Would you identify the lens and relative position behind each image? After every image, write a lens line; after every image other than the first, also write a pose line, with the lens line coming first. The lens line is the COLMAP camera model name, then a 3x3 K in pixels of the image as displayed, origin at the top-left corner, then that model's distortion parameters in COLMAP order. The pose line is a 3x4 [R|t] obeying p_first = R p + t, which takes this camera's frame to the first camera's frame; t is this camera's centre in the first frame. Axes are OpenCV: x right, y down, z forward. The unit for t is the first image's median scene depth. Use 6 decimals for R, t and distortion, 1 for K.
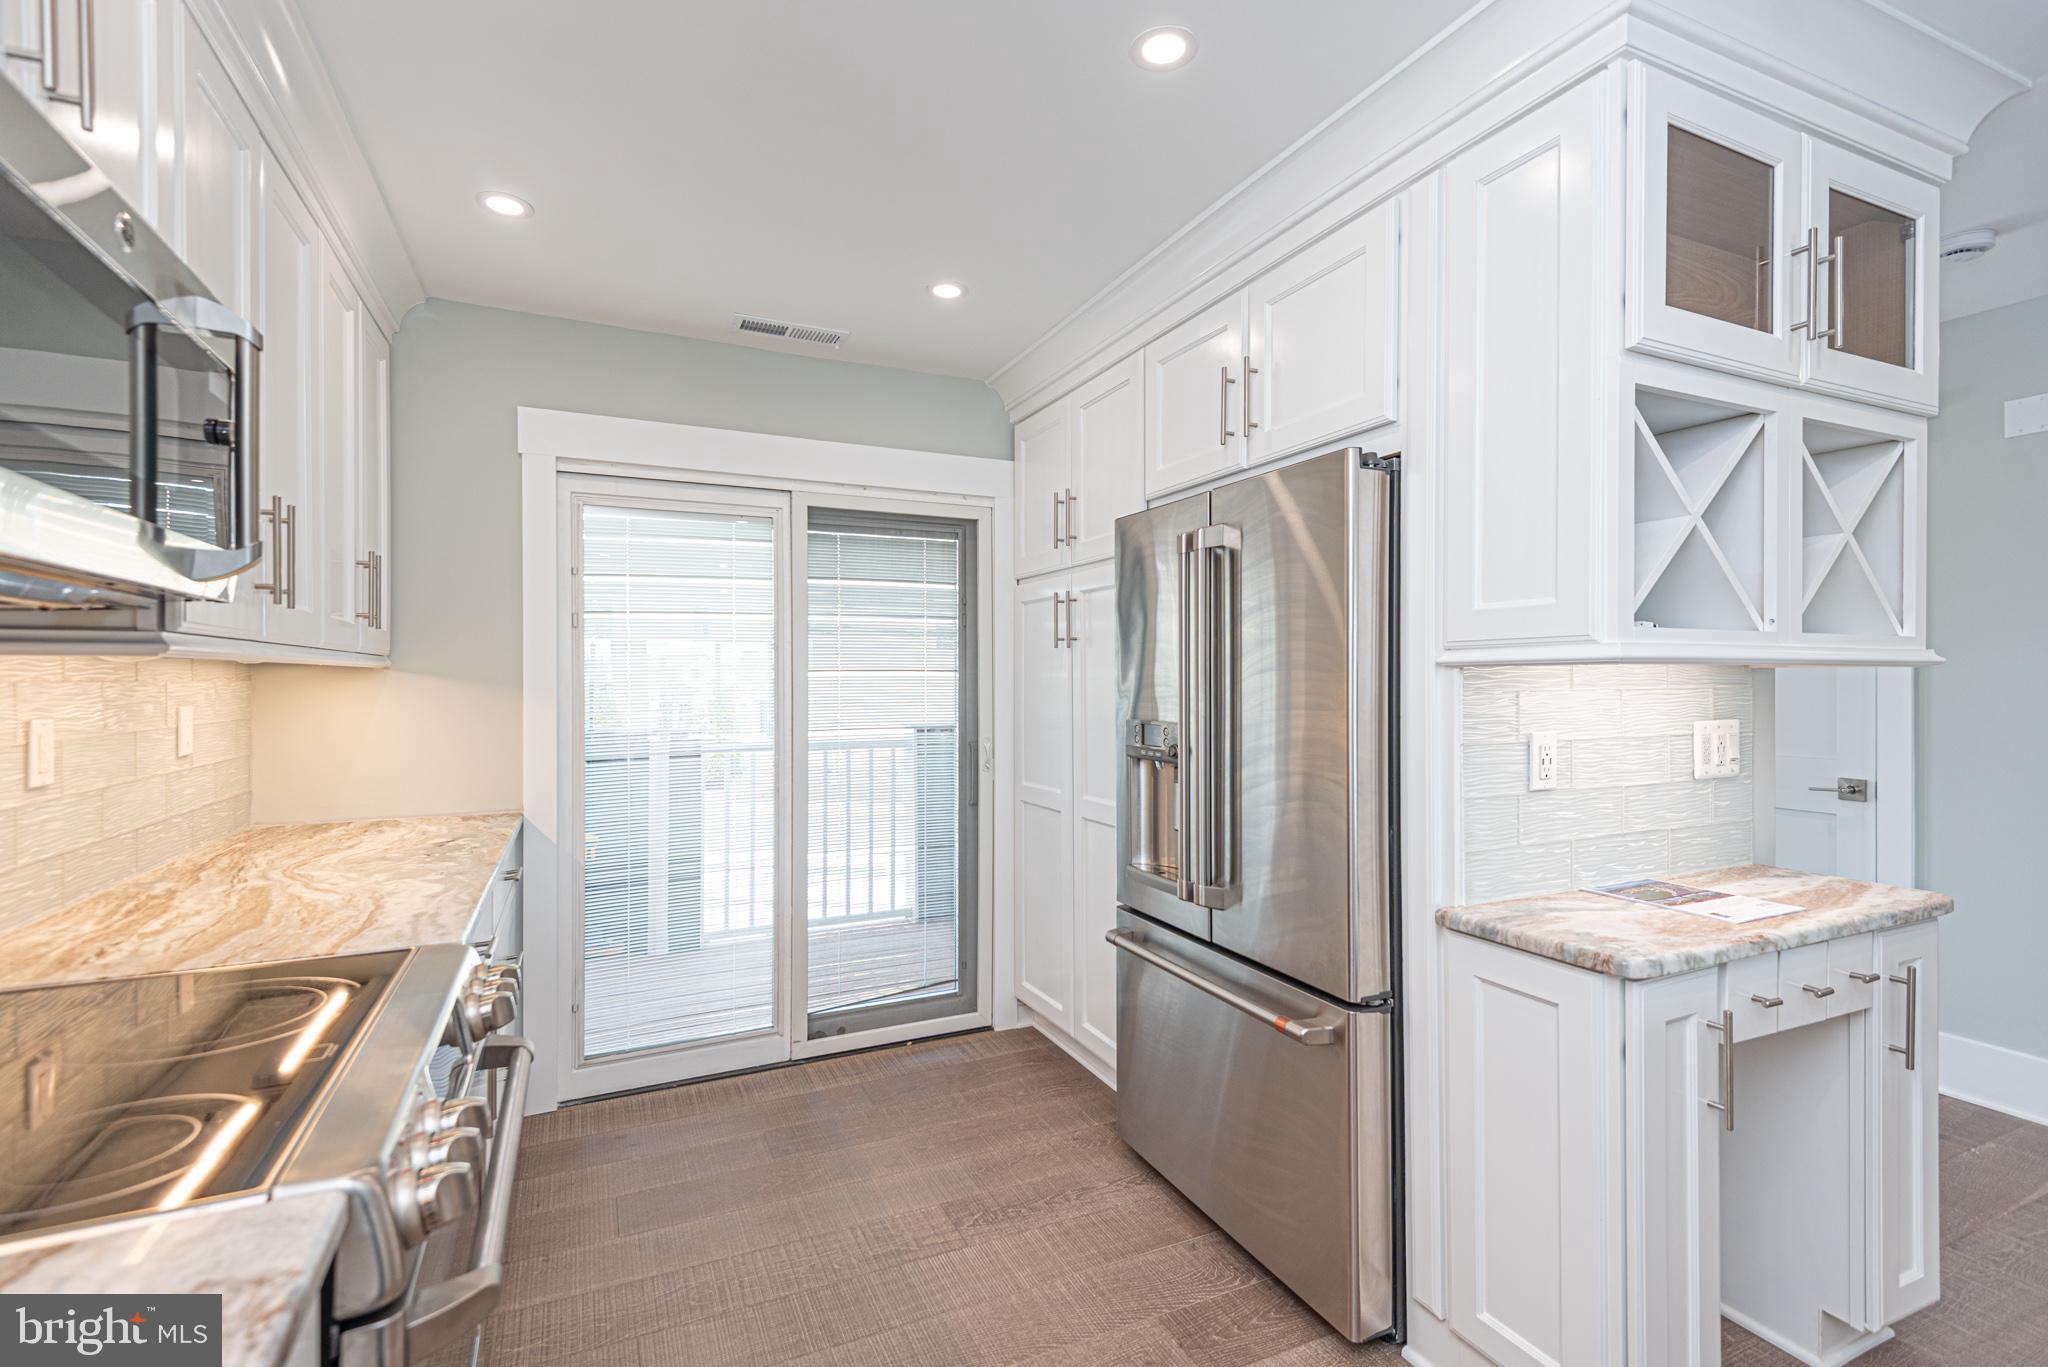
lens RADIAL K [[927.1, 0, 1026.3], [0, 927.1, 680.9], [0, 0, 1]] dist [0.025828, -0.000107]
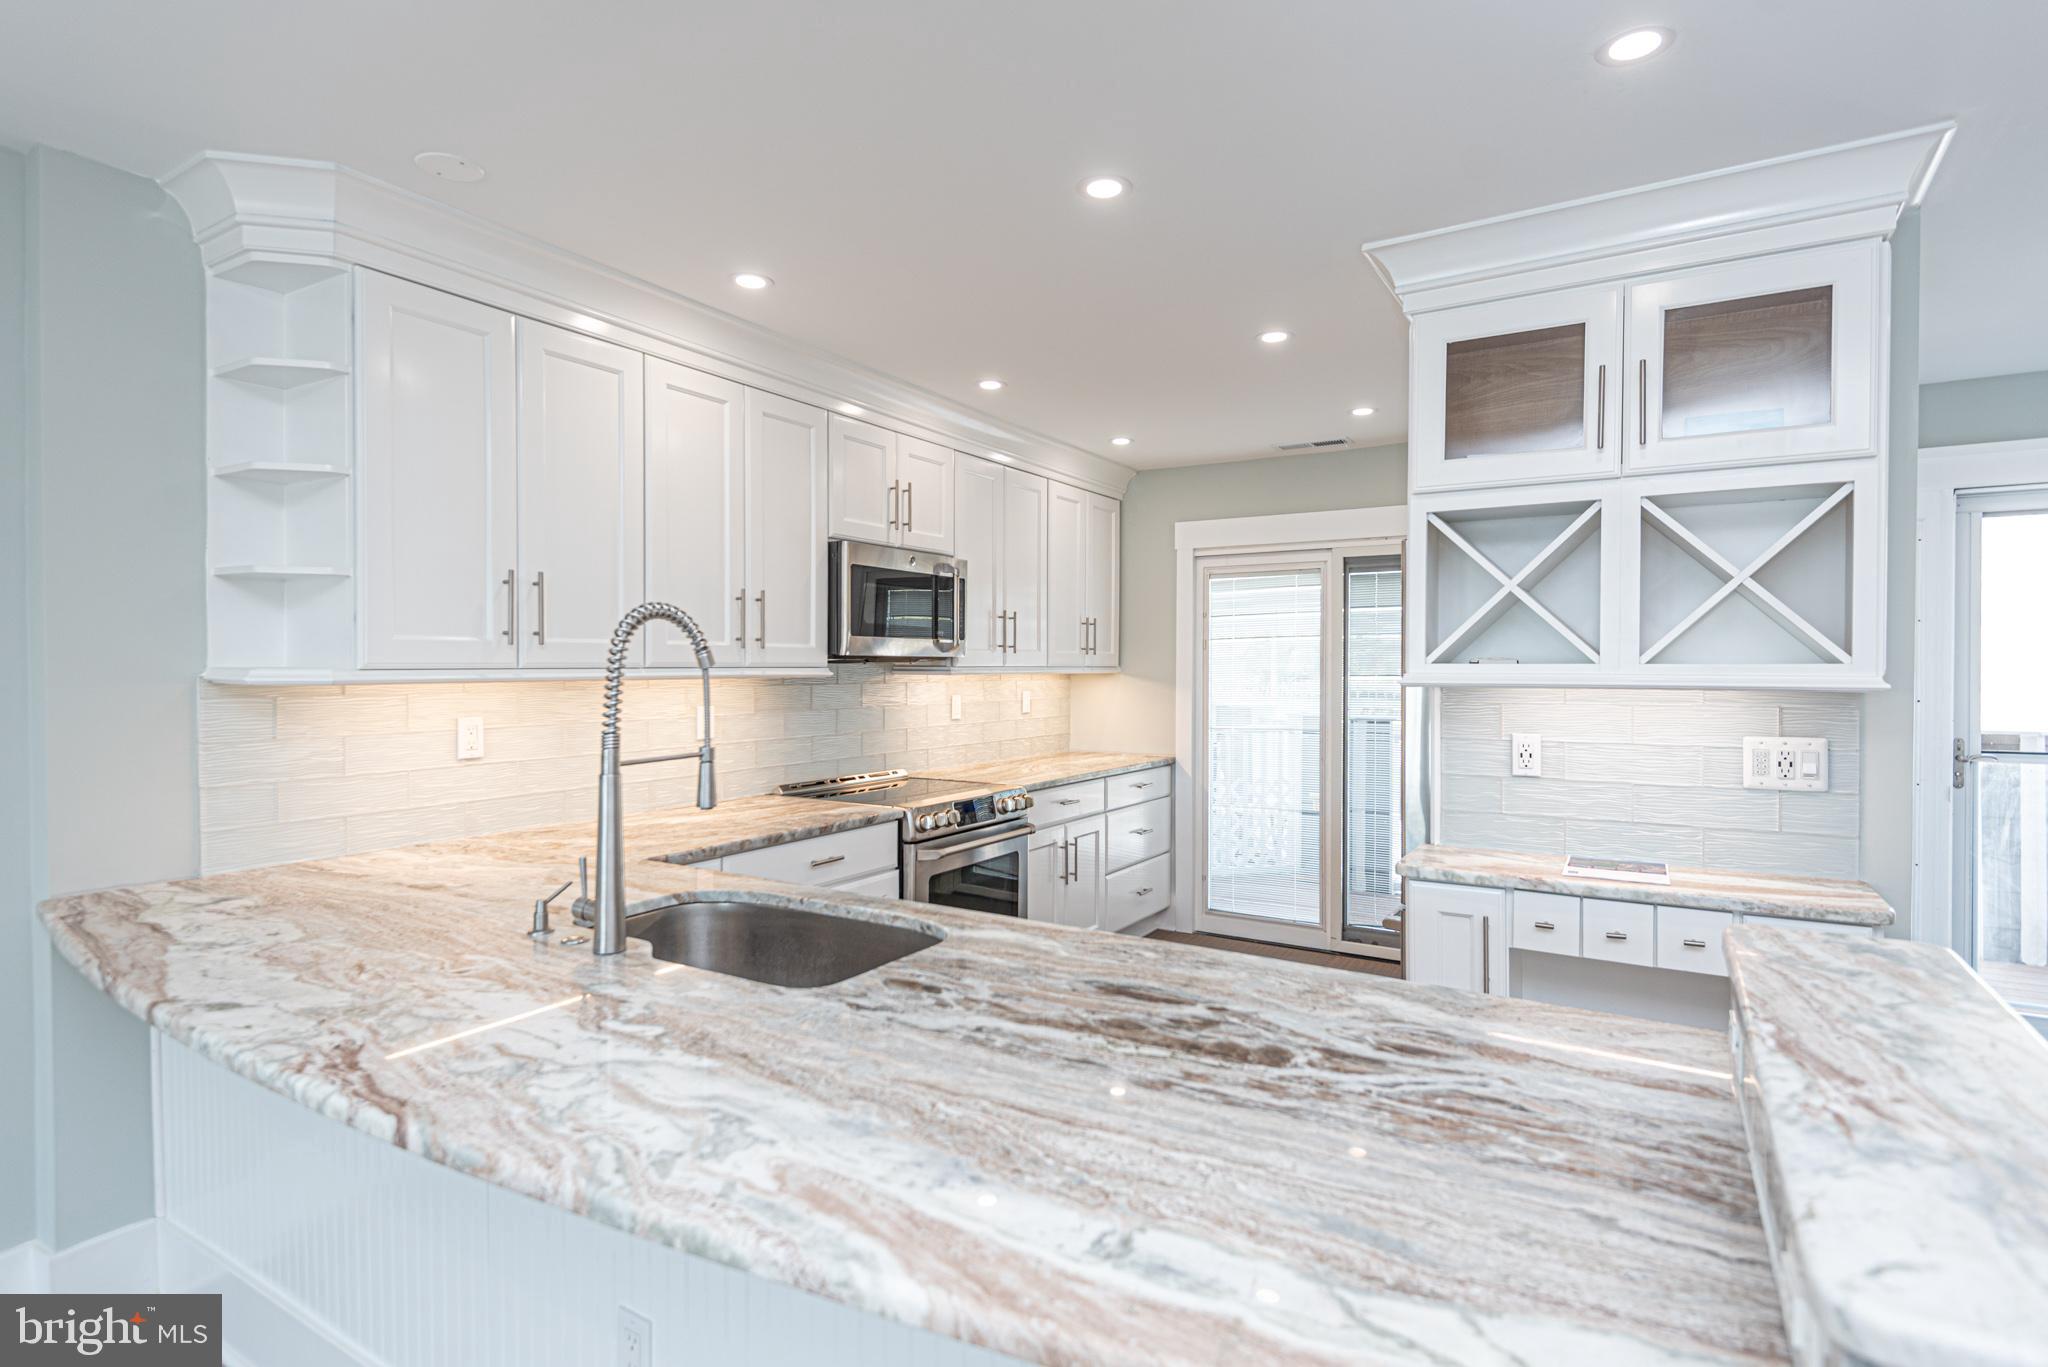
lens RADIAL K [[1050.5, 0, 1052.4], [0, 1050.5, 685.3], [0, 0, 1]] dist [0.040483, -0.031852]
pose [[0.567306, 0.019365, -0.823279, 0.898456], [-0.007323, 0.999803, 0.018471, -0.025021], [0.823474, -0.004450, 0.567336, -0.280083]]
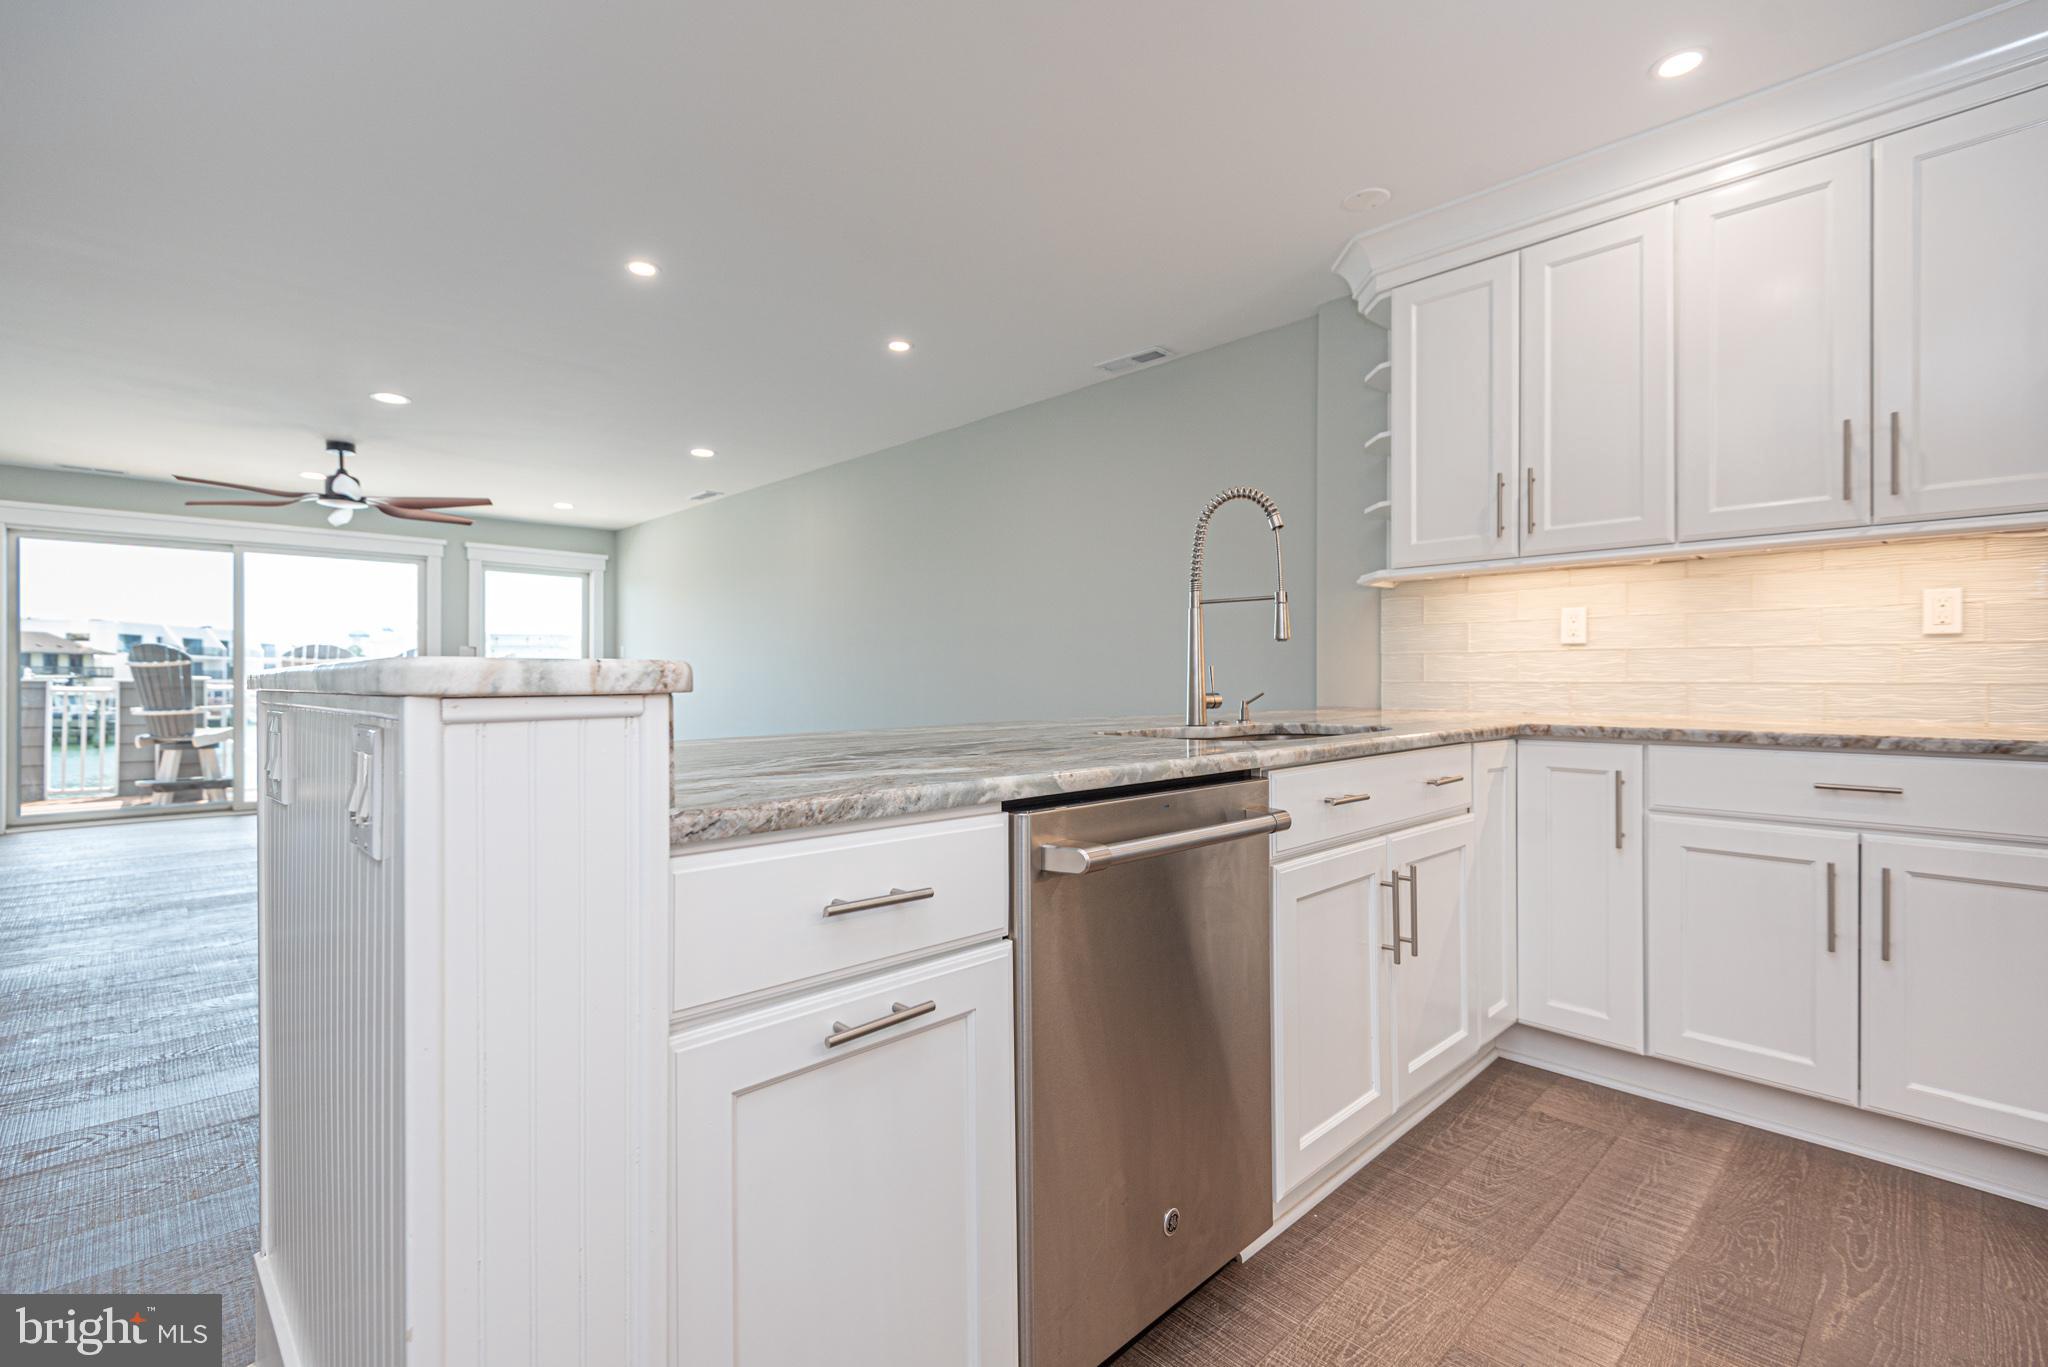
lens RADIAL K [[926.7, 0, 997.6], [0, 926.7, 675.8], [0, 0, 1]] dist [0.031925, -0.022524]
pose [[-0.952822, 0.000707, -0.303530, 0.656245], [-0.002172, 0.999956, 0.009148, 0.091928], [0.303523, 0.009376, -0.952778, 0.580386]]
